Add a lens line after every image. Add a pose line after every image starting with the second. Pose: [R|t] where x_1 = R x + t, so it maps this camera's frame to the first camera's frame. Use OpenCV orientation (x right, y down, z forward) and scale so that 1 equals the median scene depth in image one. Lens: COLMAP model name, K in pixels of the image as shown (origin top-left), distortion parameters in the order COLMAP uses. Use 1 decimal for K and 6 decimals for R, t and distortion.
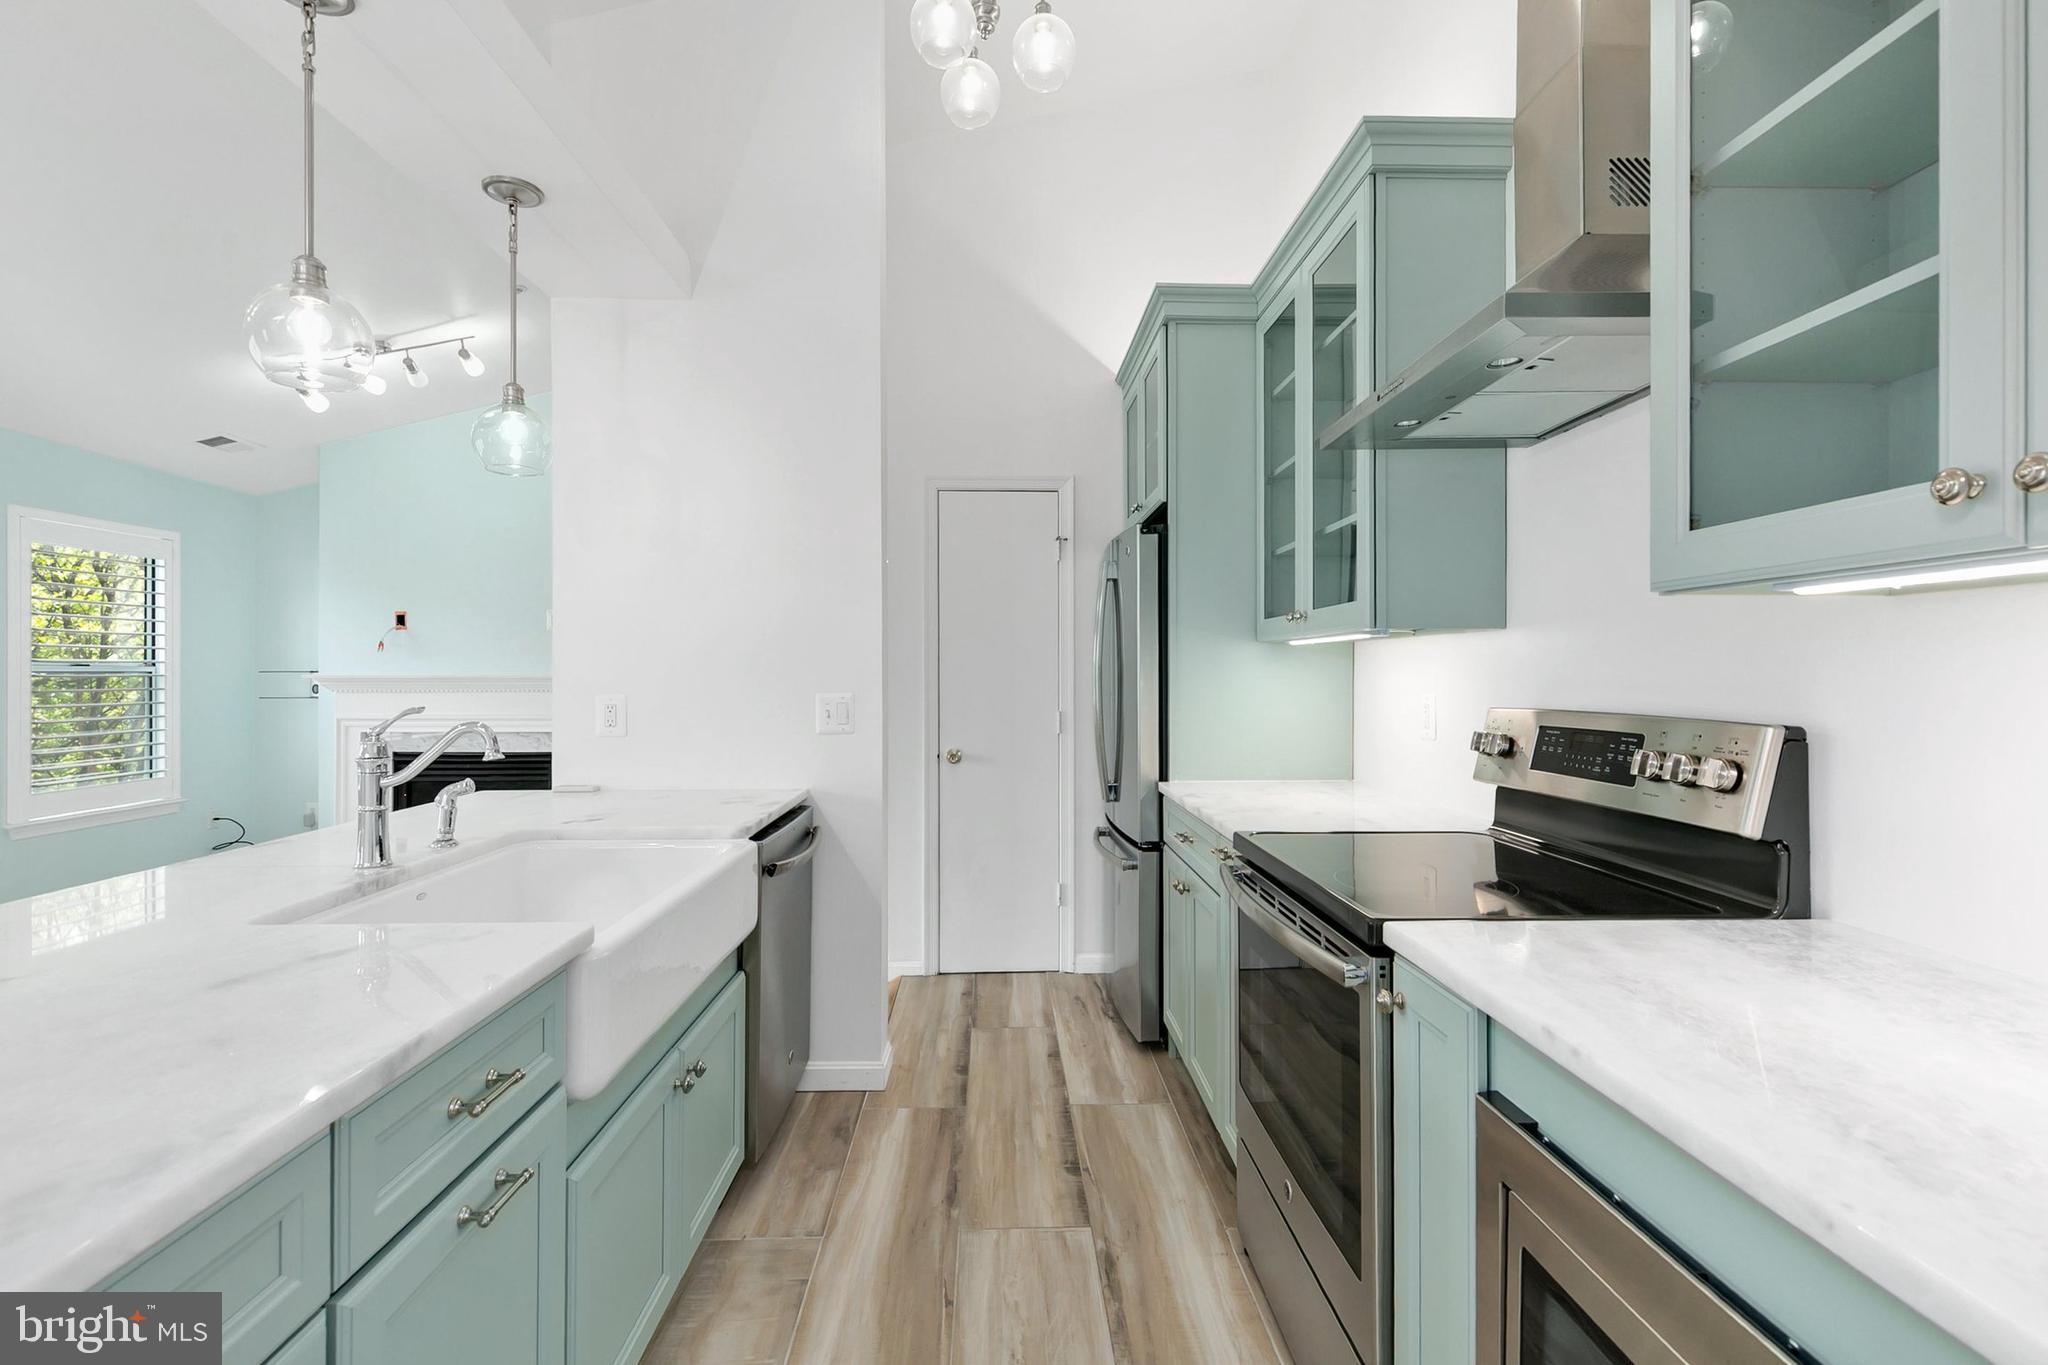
lens RADIAL K [[922.7, 0, 1024.9], [0, 922.7, 673.1], [0, 0, 1]] dist [0.007569, -0.001838]
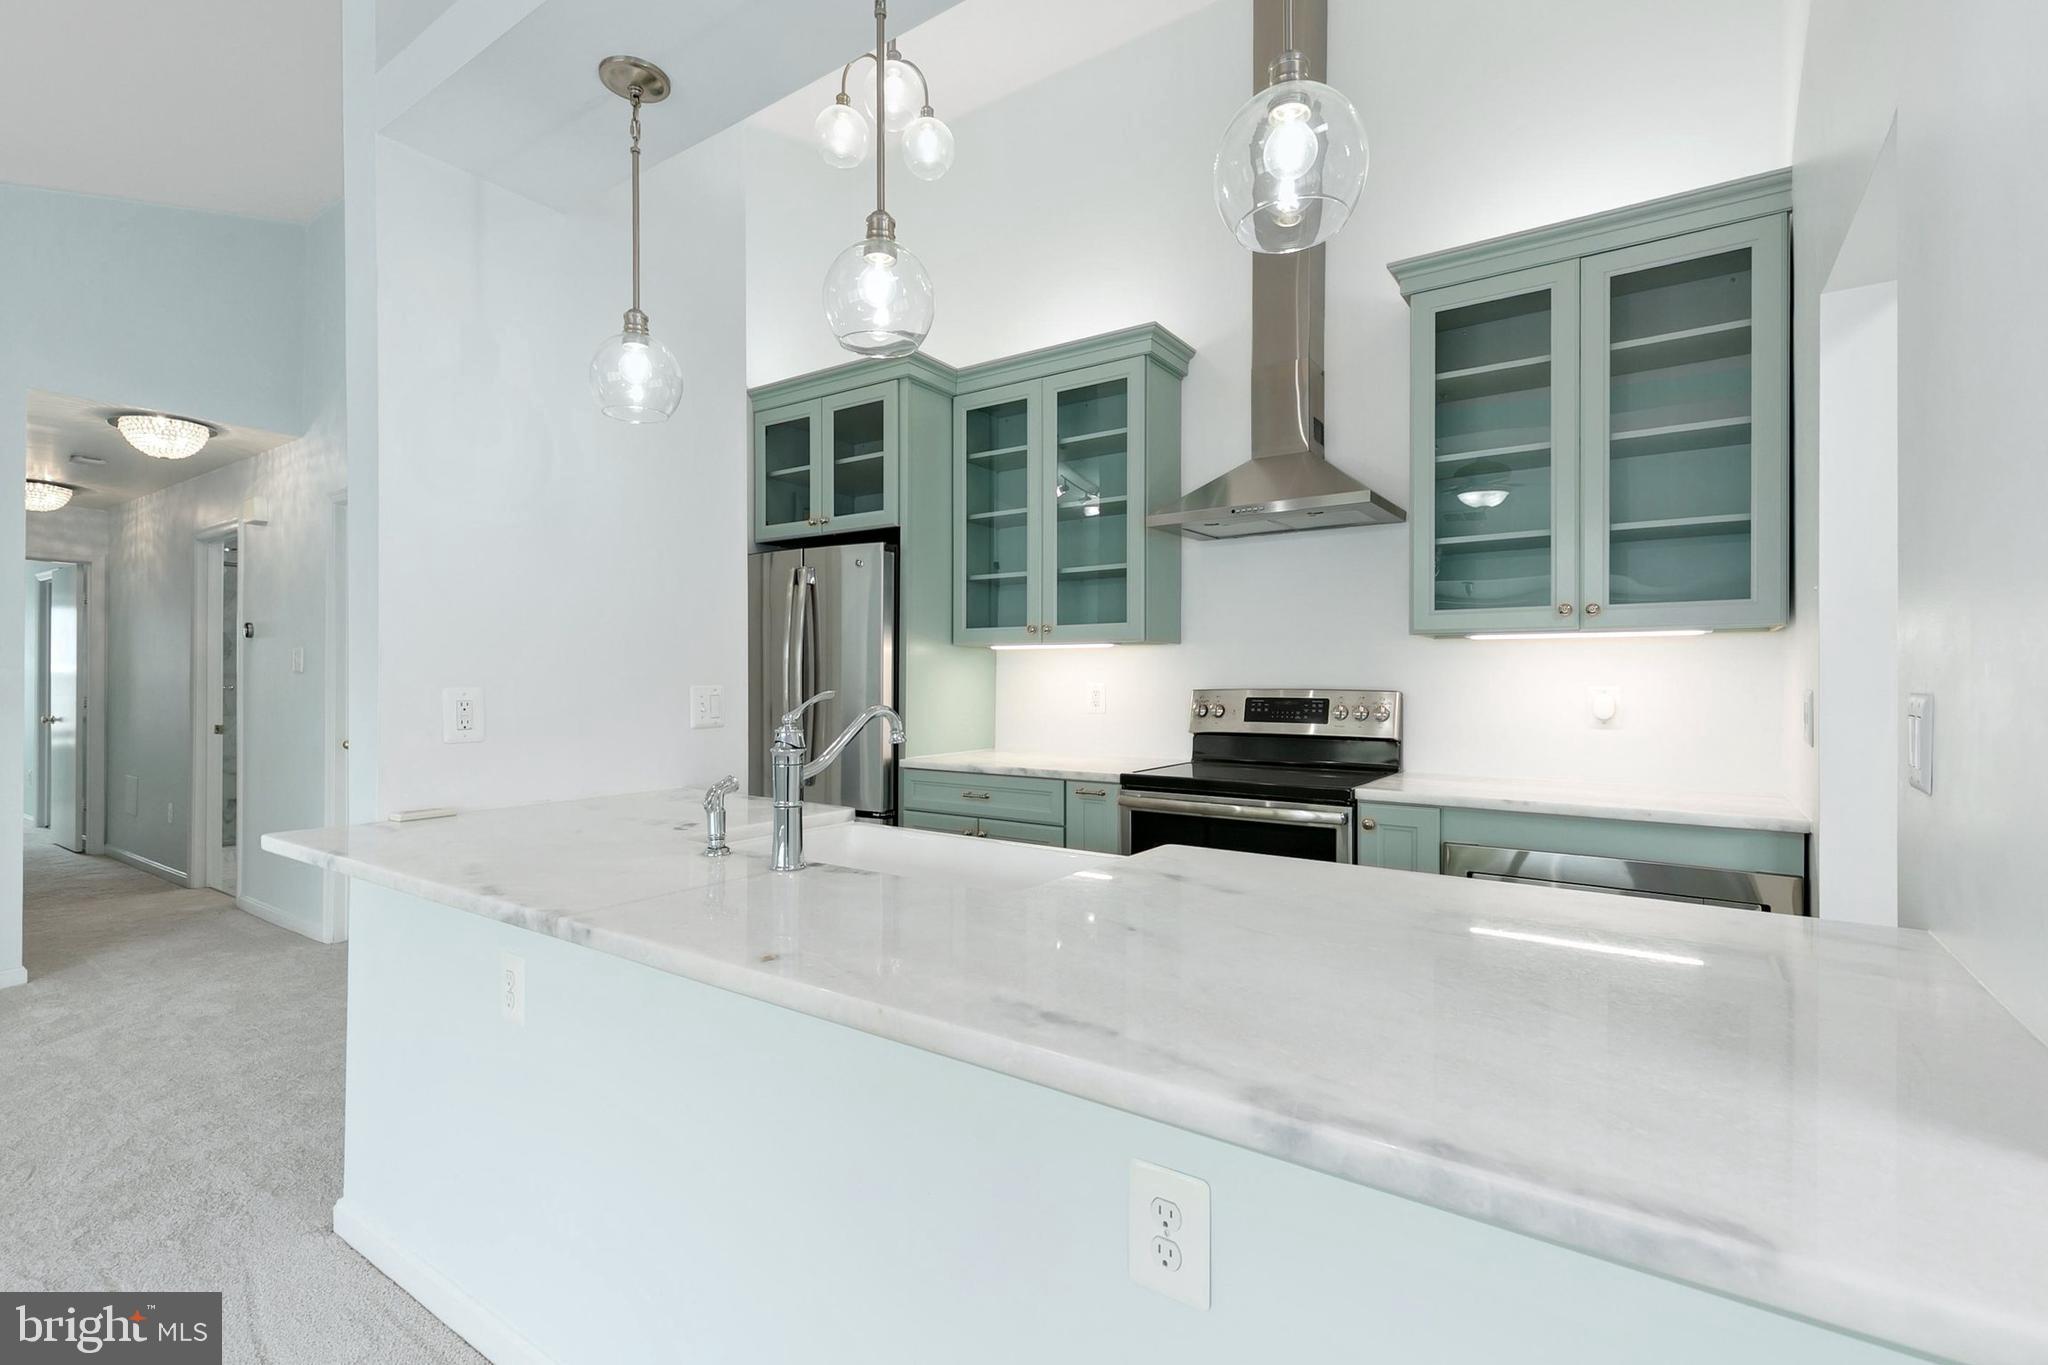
lens RADIAL K [[922.7, 0, 1009.5], [0, 922.7, 676.7], [0, 0, 1]] dist [0.007569, -0.001838]
pose [[0.597965, 0.003693, 0.801514, -0.820679], [-0.003923, 0.999991, -0.001681, 0.013830], [-0.801513, -0.002139, 0.597974, 0.188832]]
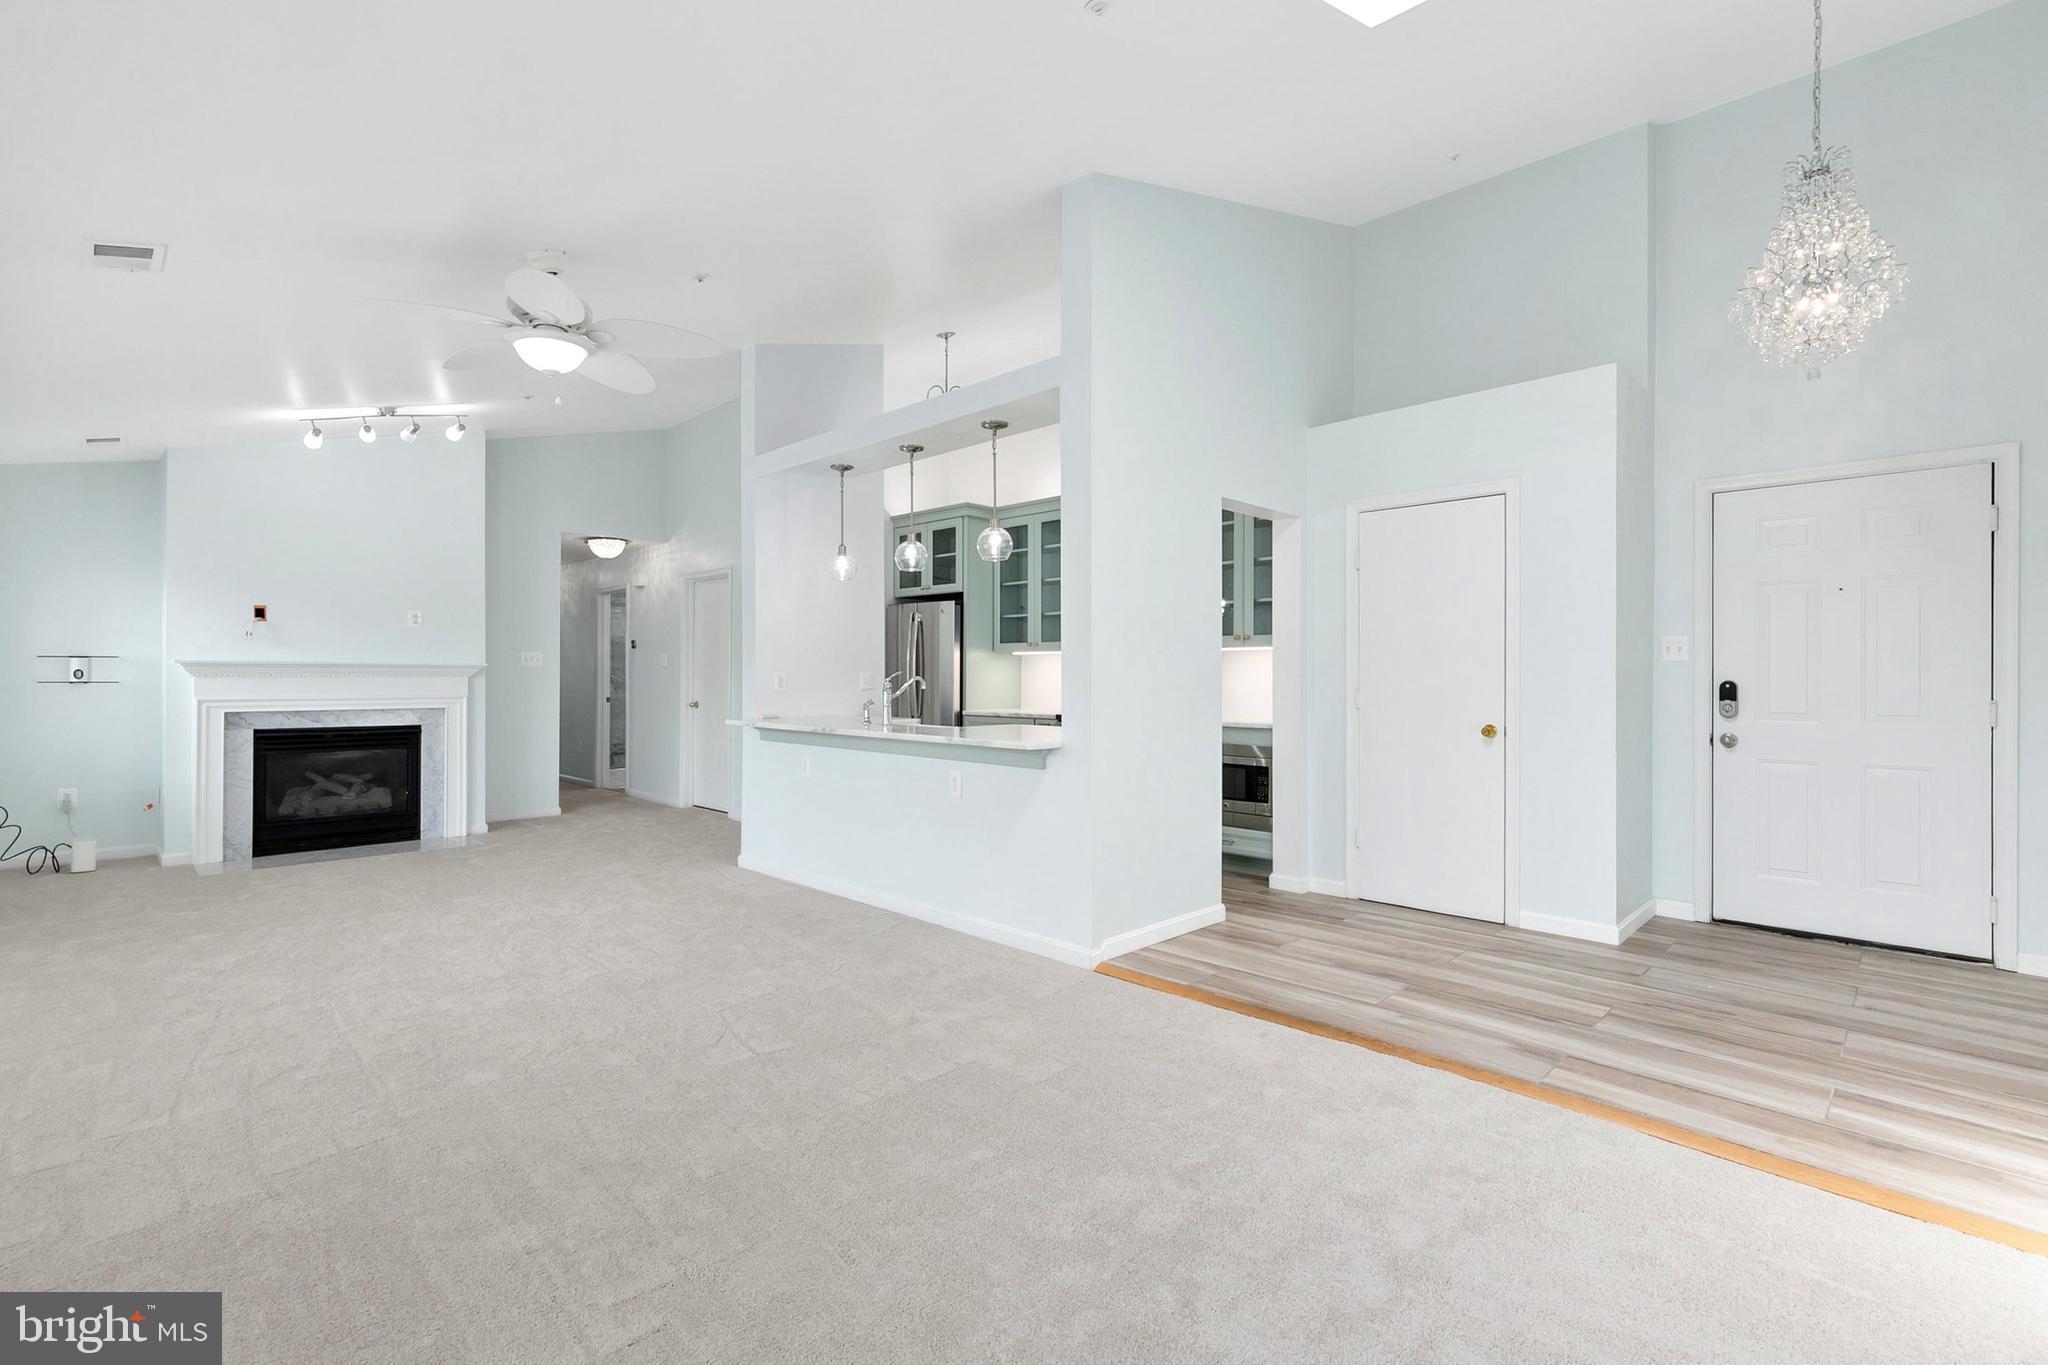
lens RADIAL K [[922.7, 0, 993.0], [0, 922.7, 669.3], [0, 0, 1]] dist [0.007569, -0.001838]
pose [[0.743063, 0.007226, 0.669182, -1.543481], [-0.004852, 0.999974, -0.005410, 0.027501], [-0.669204, 0.000773, 0.743079, -0.903910]]
